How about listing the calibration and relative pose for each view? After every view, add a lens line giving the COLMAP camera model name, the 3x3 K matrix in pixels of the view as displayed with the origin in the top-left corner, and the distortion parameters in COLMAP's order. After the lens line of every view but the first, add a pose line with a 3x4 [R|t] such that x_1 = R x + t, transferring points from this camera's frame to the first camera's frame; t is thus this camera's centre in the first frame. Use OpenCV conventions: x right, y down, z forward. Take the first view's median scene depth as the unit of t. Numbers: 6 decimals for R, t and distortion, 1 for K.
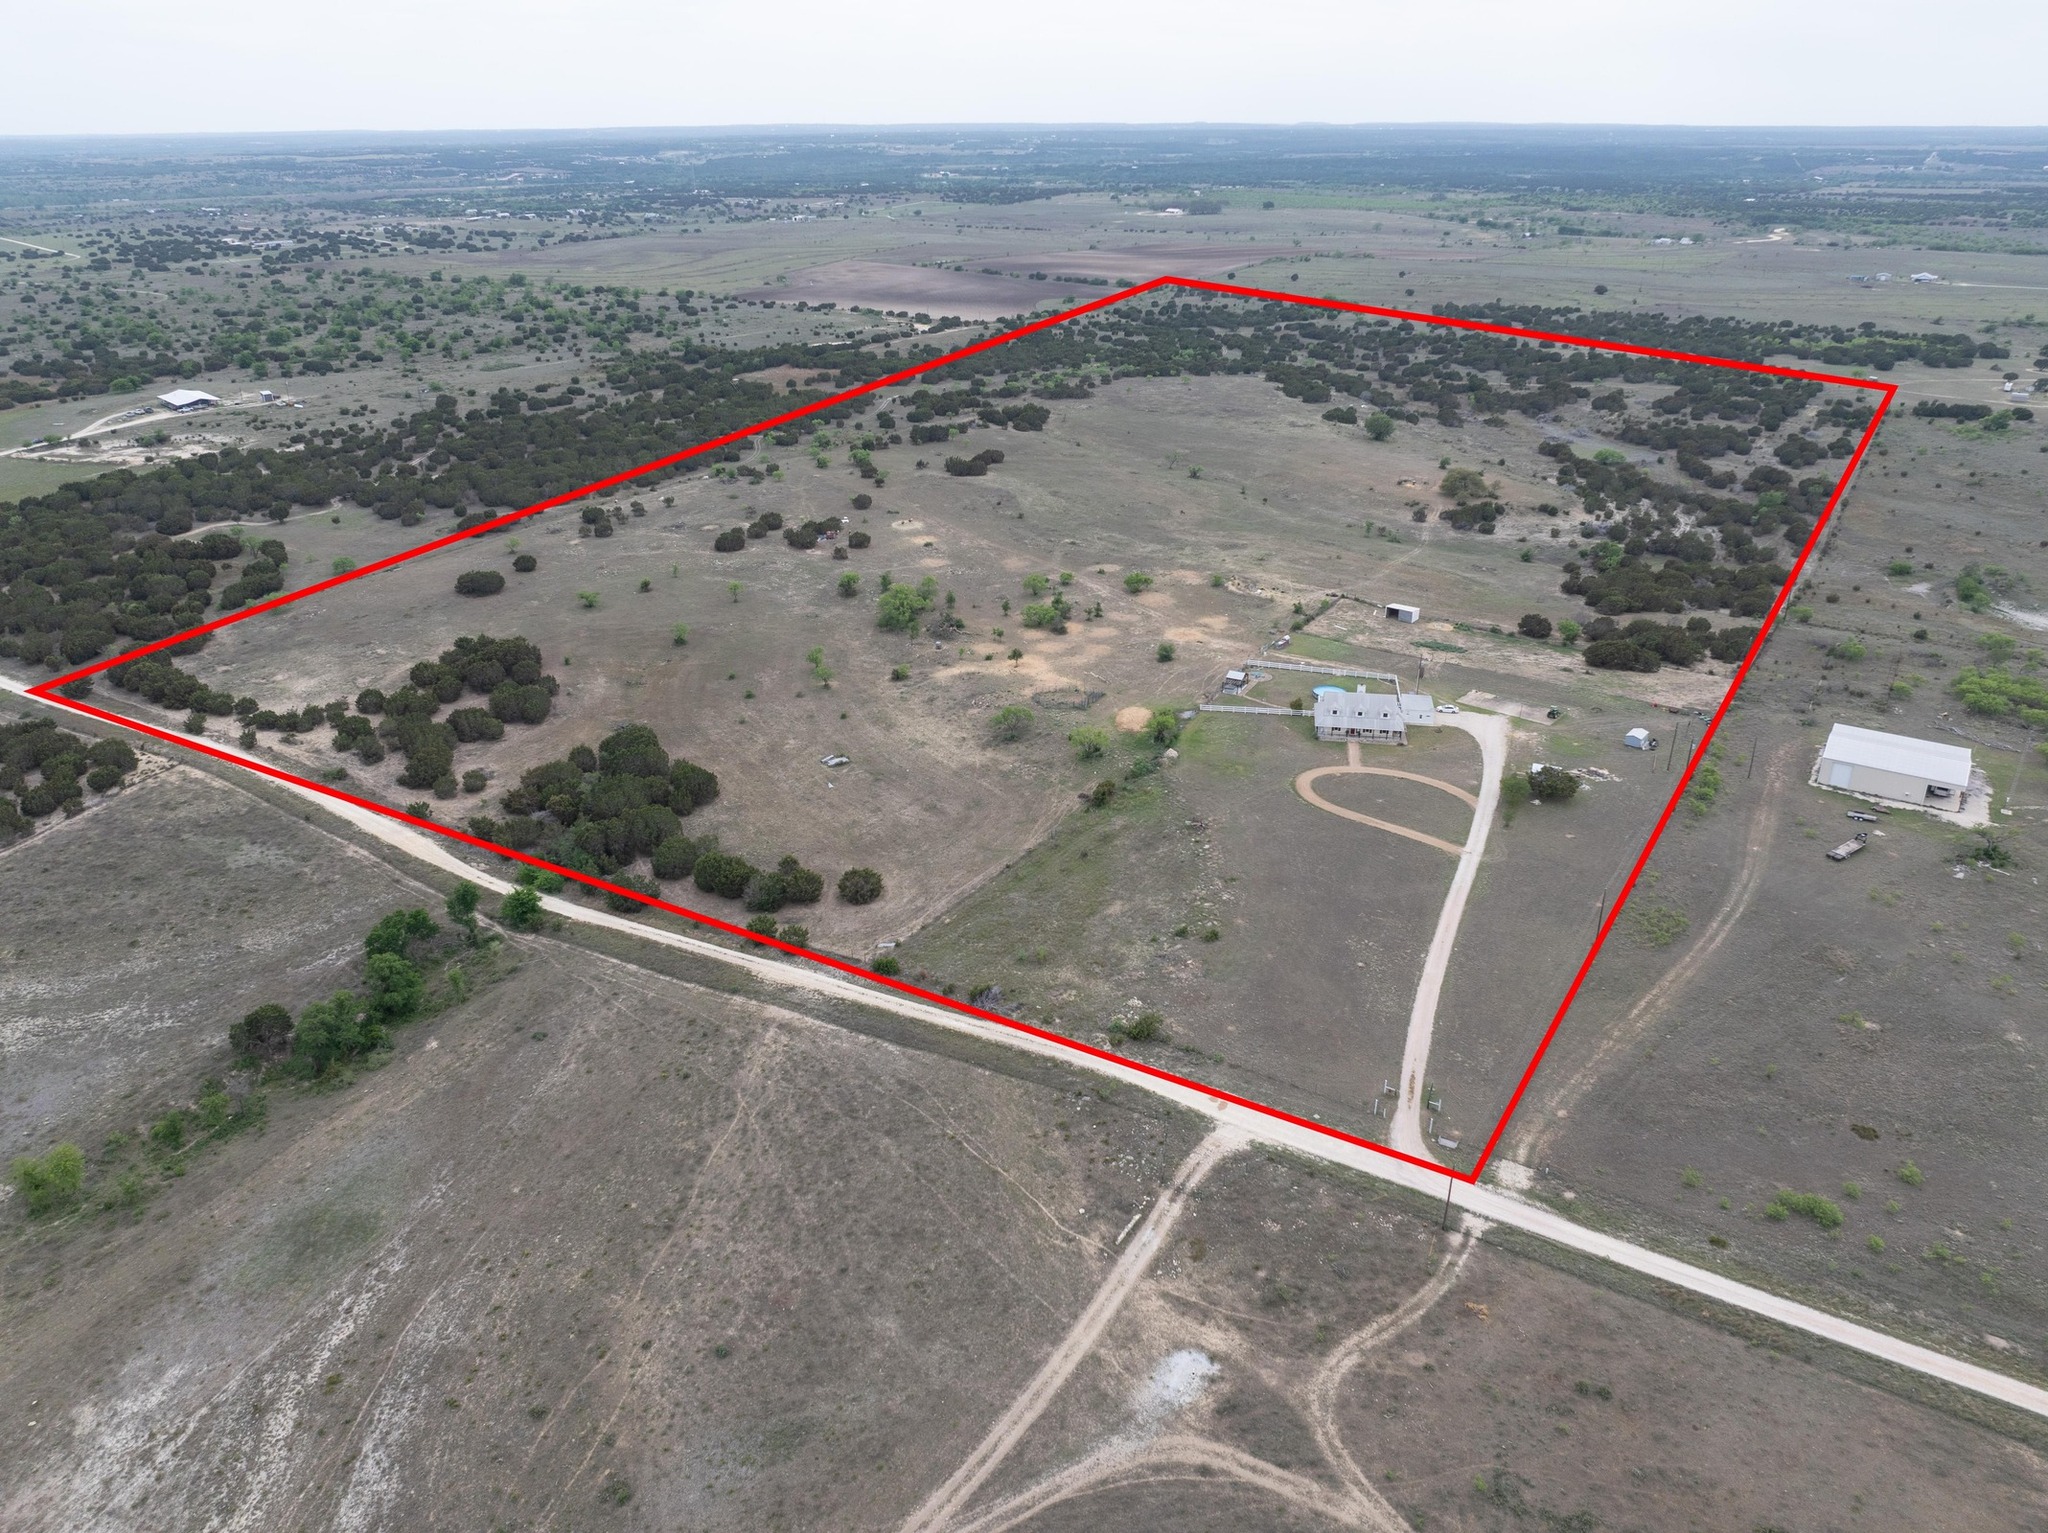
lens RADIAL K [[1490.9, 0, 1048.7], [0, 1490.9, 769.1], [0, 0, 1]] dist [-0.049875, 0.016161]
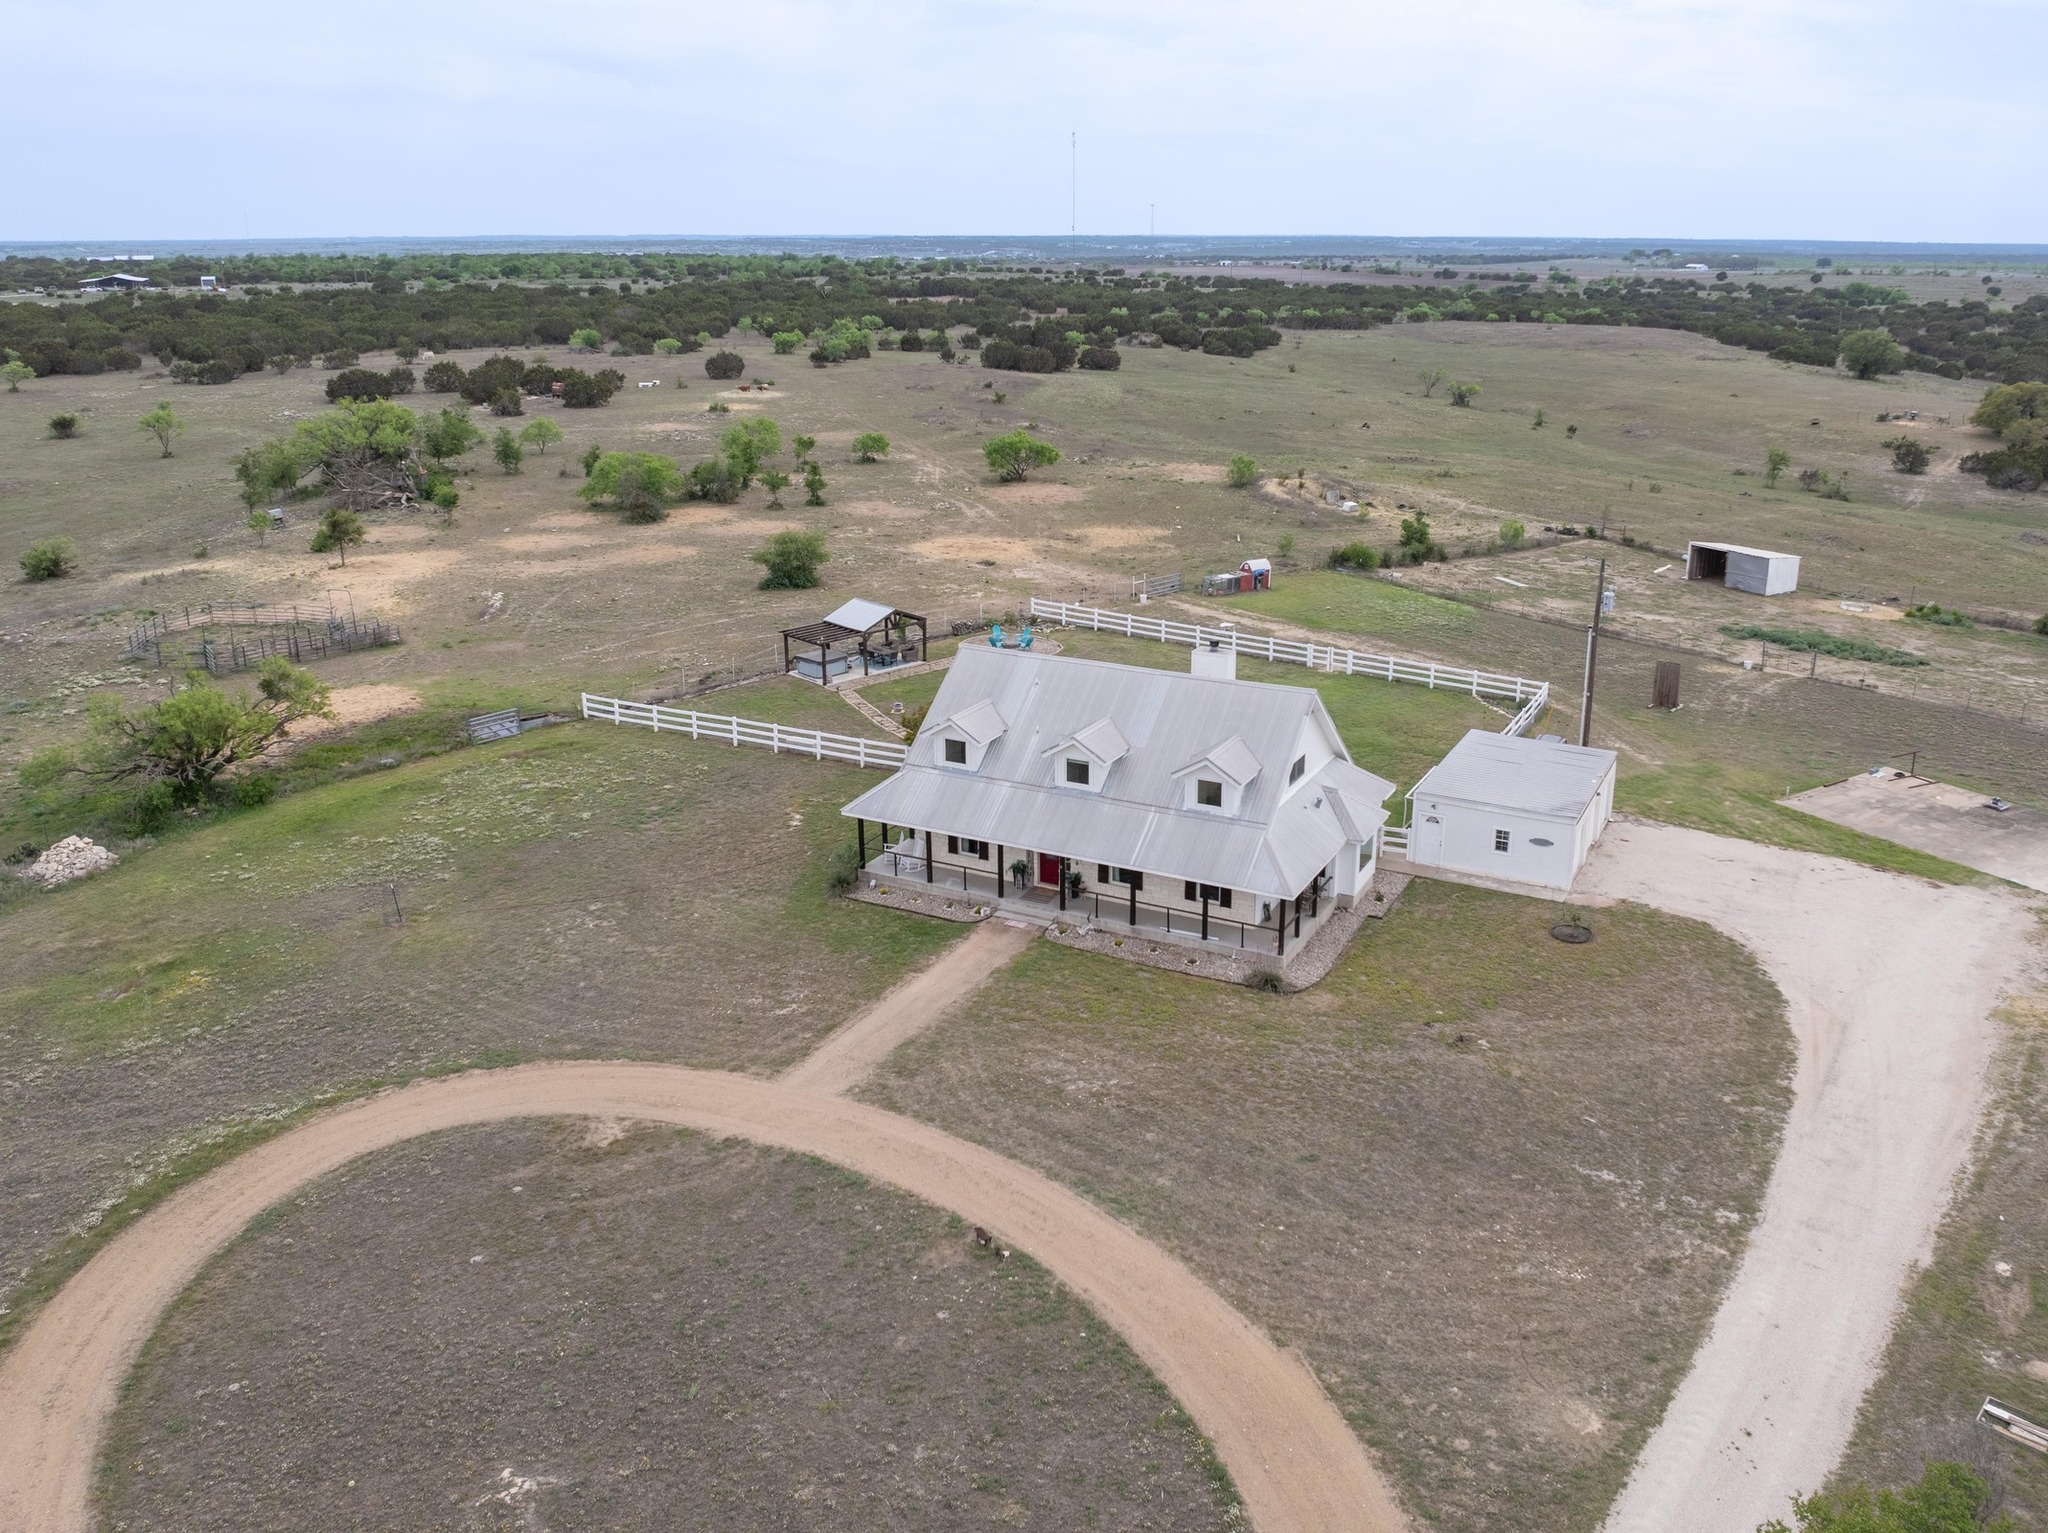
lens RADIAL K [[1490.9, 0, 1048.7], [0, 1490.9, 769.1], [0, 0, 1]] dist [-0.049875, 0.016161]
pose [[0.937941, 0.097662, -0.332758, 0.200913], [-0.125288, 0.990147, -0.062549, -0.019913], [0.323371, 0.100358, 0.940935, 0.626757]]
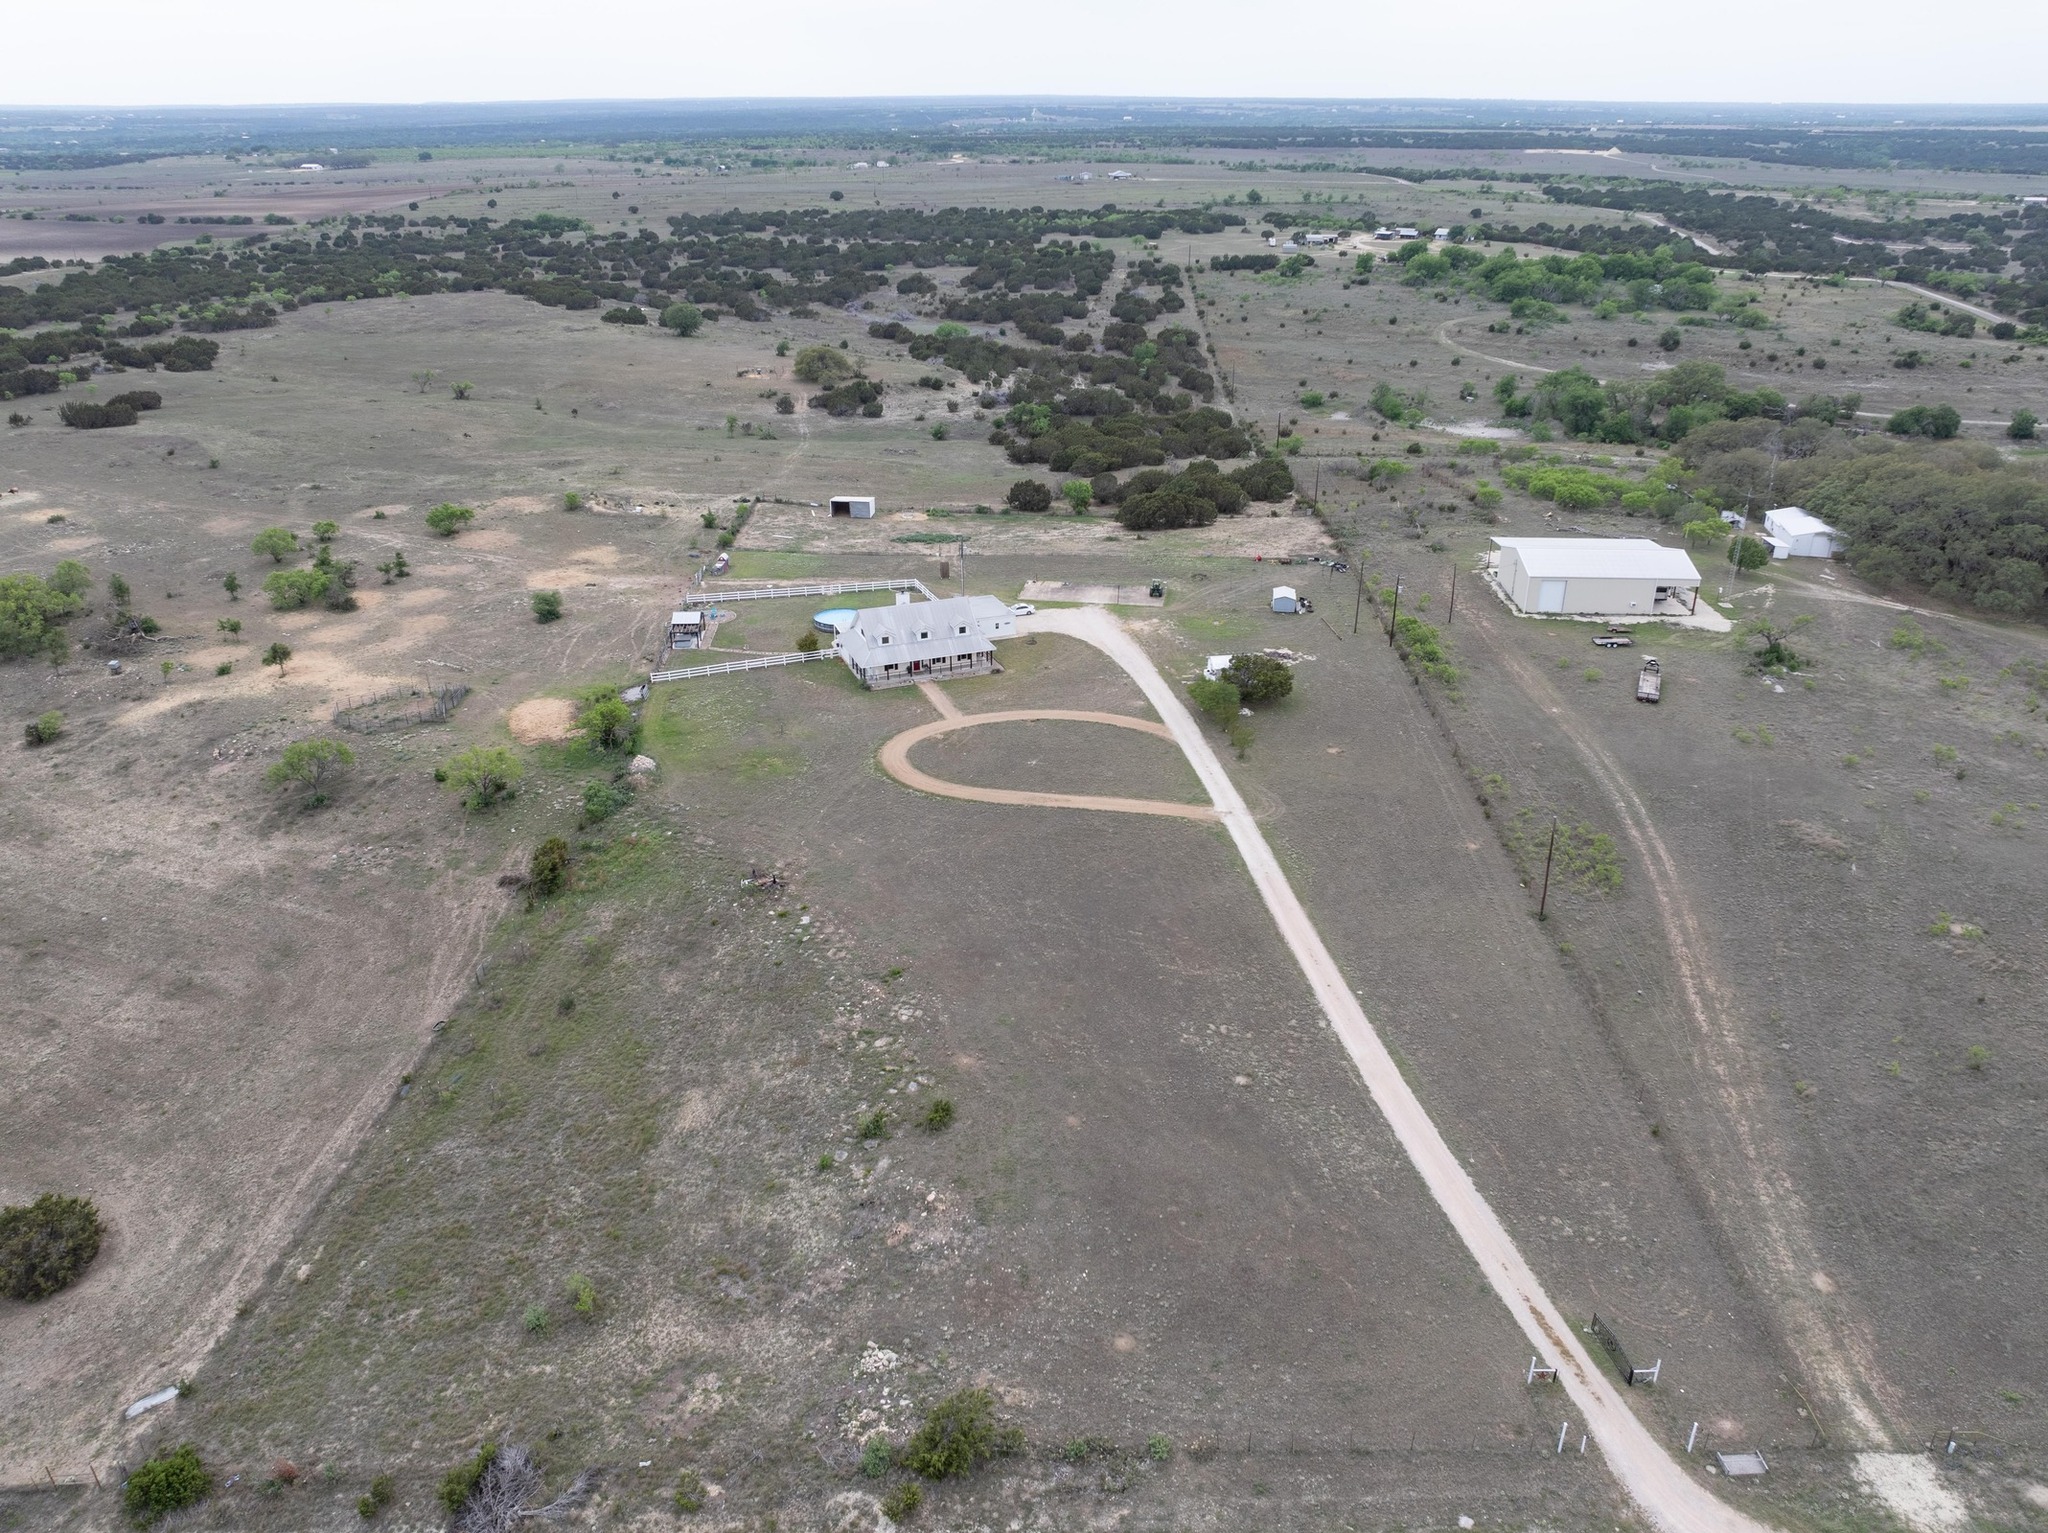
lens RADIAL K [[1490.9, 0, 1048.7], [0, 1490.9, 769.1], [0, 0, 1]] dist [-0.049875, 0.016161]
pose [[0.864192, -0.216114, 0.454386, -0.026818], [0.211542, 0.975426, 0.061600, -0.007743], [-0.456533, 0.042887, 0.888672, 0.330481]]
